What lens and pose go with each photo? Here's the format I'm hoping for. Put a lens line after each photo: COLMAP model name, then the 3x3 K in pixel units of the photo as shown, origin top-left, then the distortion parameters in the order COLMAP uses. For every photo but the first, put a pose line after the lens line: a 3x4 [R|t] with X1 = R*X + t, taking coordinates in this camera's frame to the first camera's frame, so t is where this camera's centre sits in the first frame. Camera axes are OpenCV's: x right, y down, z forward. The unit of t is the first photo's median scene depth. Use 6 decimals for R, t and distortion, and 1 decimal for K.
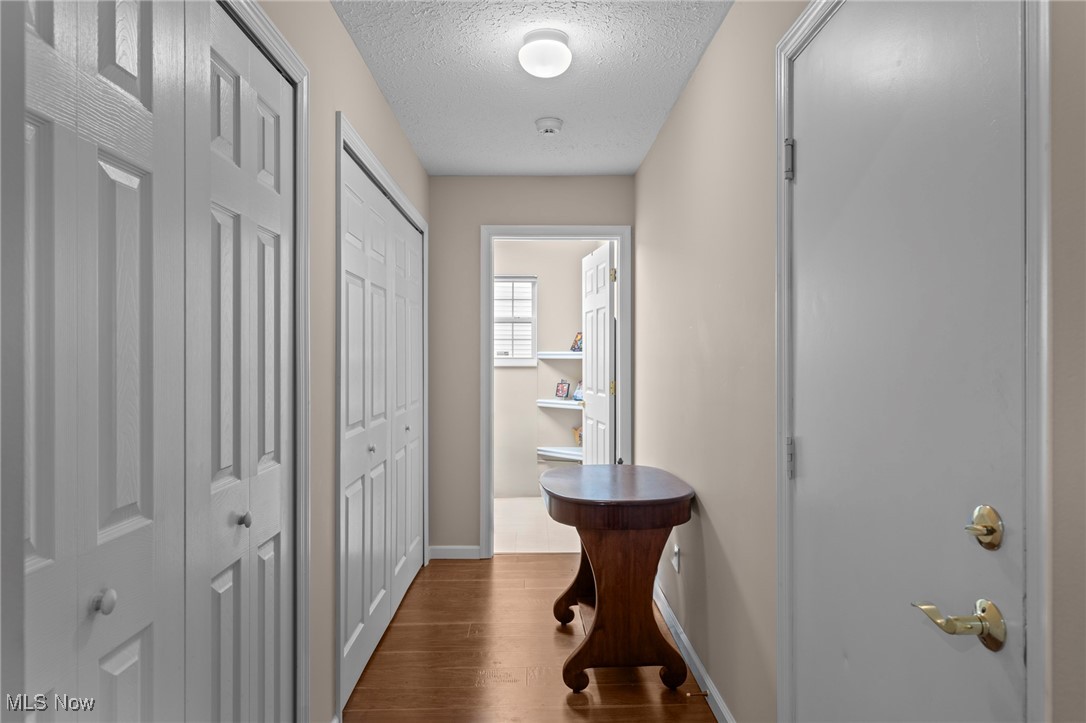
lens RADIAL K [[670.7, 0, 552.3], [0, 670.7, 355.6], [0, 0, 1]] dist [0.001431, -0.003397]
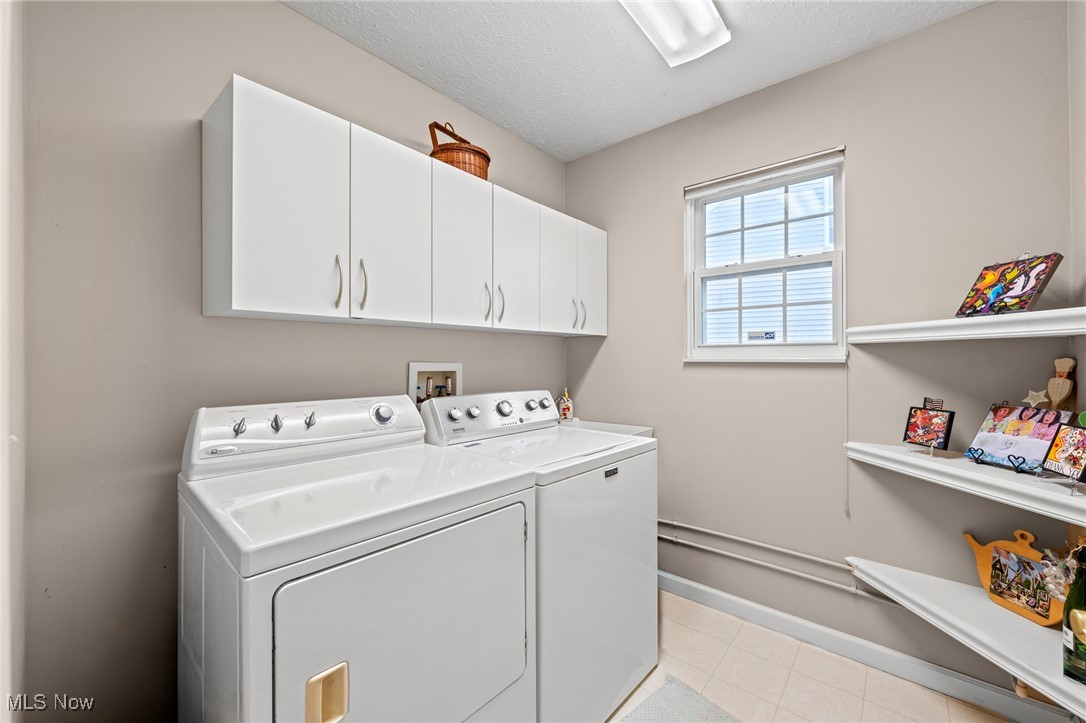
lens RADIAL K [[424.4, 0, 540.9], [0, 424.4, 353.8], [0, 0, 1]] dist [-0.001585, 0.001376]
pose [[0.728273, -0.011035, -0.685199, 0.040782], [0.001067, 0.999887, -0.014969, 0.029309], [0.685287, 0.010170, 0.728202, 1.354089]]
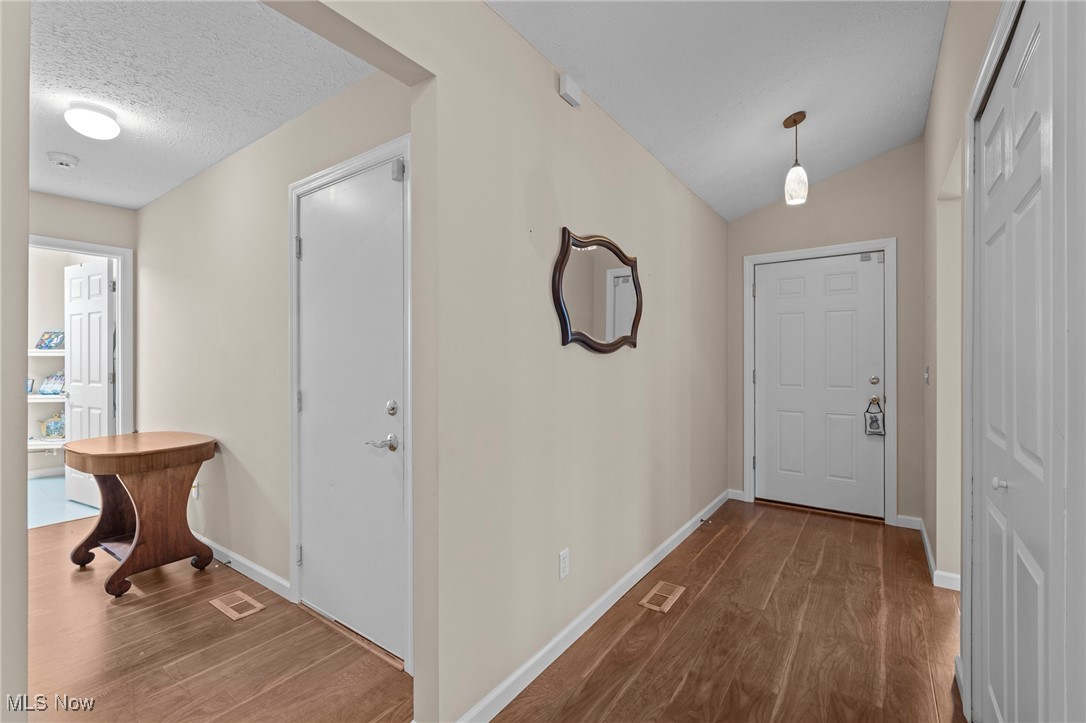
lens RADIAL K [[475.4, 0, 541.9], [0, 475.4, 358.6], [0, 0, 1]] dist [0.000272, -0.000569]
pose [[0.610500, 0.000143, 0.792016, -0.158414], [-0.000873, 0.999999, 0.000492, 0.014447], [-0.792016, -0.000992, 0.610500, -0.207259]]
